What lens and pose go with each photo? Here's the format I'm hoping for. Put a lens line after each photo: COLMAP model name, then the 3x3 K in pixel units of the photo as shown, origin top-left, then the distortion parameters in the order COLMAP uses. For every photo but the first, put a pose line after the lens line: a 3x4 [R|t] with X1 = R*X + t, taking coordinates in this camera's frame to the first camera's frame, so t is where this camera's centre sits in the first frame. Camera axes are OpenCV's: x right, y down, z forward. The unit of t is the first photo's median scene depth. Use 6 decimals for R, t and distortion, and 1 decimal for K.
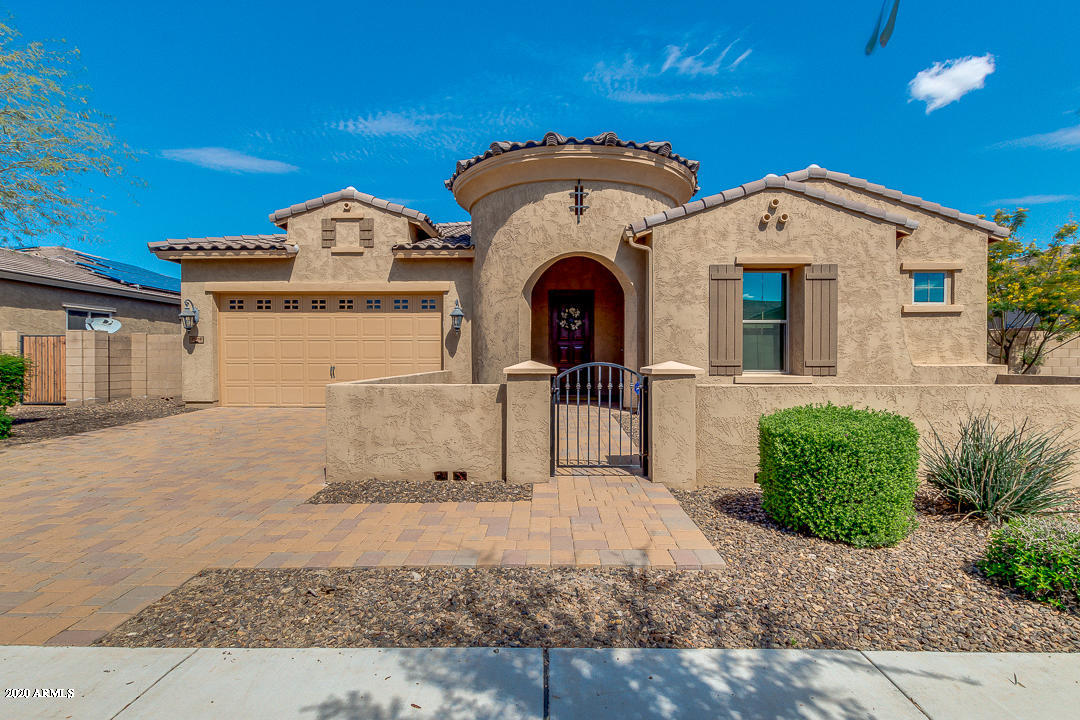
lens RADIAL K [[495.5, 0, 544.2], [0, 495.5, 360.2], [0, 0, 1]] dist [0.012914, -0.002978]
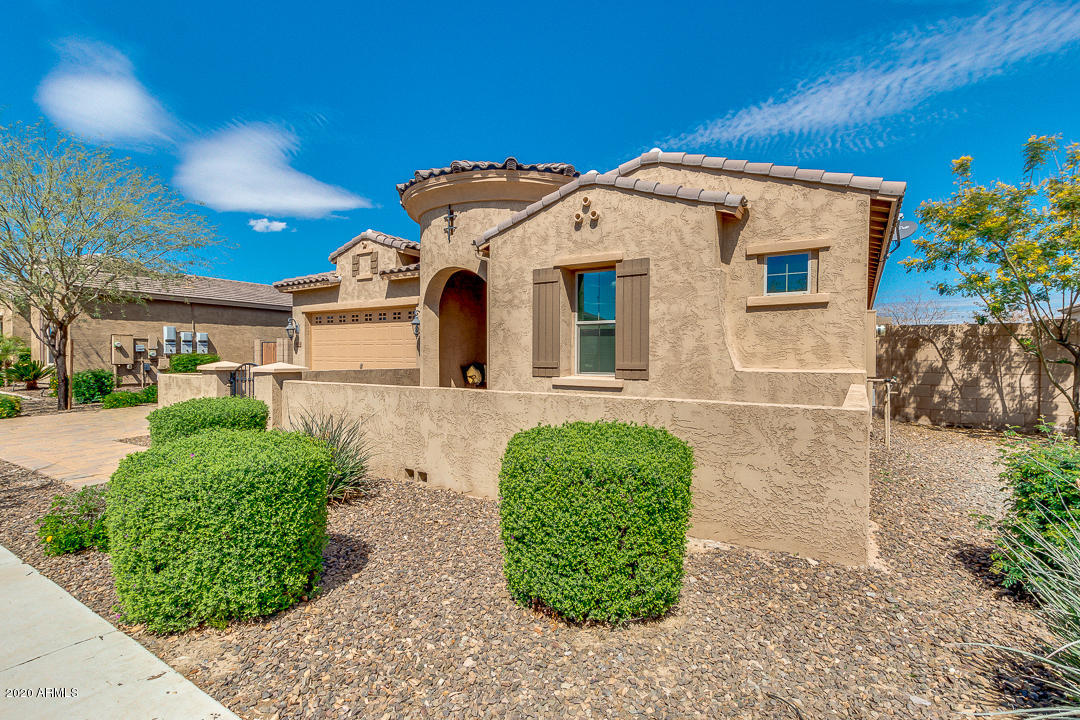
lens RADIAL K [[495.5, 0, 550.7], [0, 495.5, 357.6], [0, 0, 1]] dist [0.012914, -0.002978]
pose [[0.860481, 0.005214, -0.509455, 0.859572], [-0.006324, 0.999980, -0.000447, -0.008190], [0.509443, 0.003607, 0.860497, 0.124059]]
